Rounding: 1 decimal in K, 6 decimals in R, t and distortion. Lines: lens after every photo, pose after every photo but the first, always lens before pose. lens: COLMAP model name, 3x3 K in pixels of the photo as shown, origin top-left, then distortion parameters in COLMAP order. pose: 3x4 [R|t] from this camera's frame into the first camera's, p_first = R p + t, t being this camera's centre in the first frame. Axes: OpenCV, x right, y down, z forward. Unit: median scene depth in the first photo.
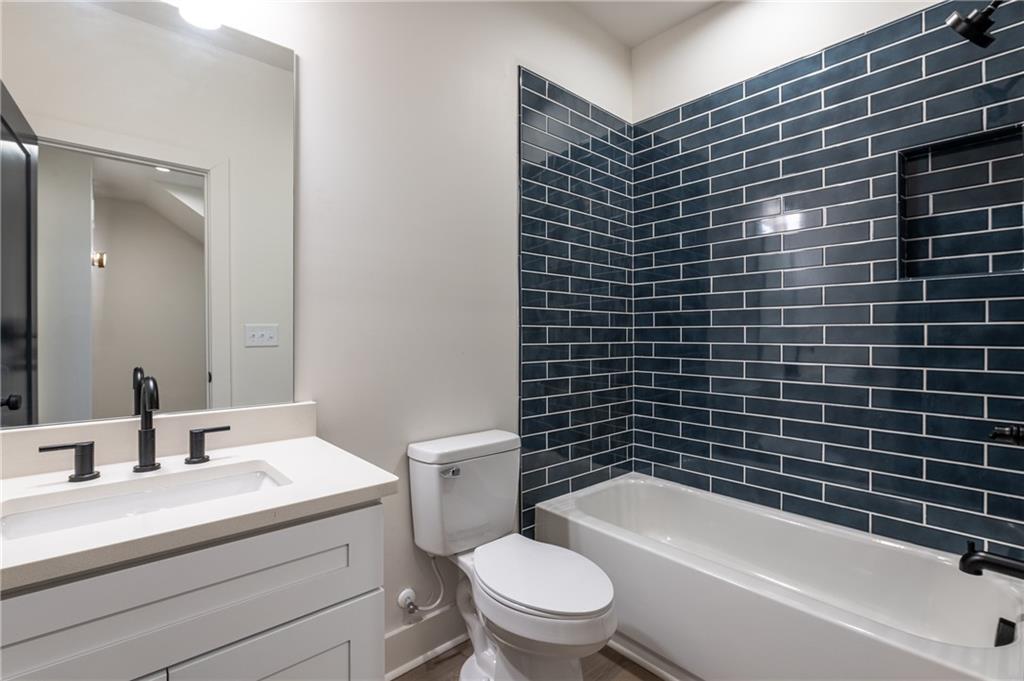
lens RADIAL K [[467.5, 0, 517.3], [0, 467.5, 338.4], [0, 0, 1]] dist [-0.002713, -0.000355]
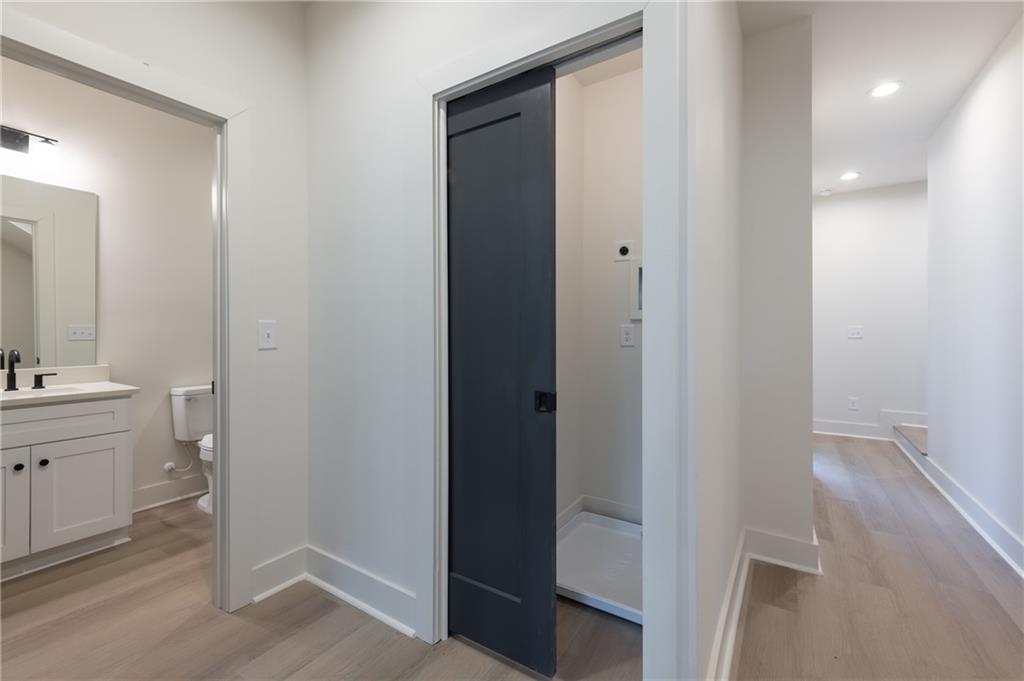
lens RADIAL K [[428.9, 0, 513.0], [0, 428.9, 334.9], [0, 0, 1]] dist [0.000401, 0.000148]
pose [[0.963440, -0.002378, 0.267914, 0.399198], [0.002983, 0.999994, -0.001850, 0.007042], [-0.267908, 0.002582, 0.963441, -0.666202]]
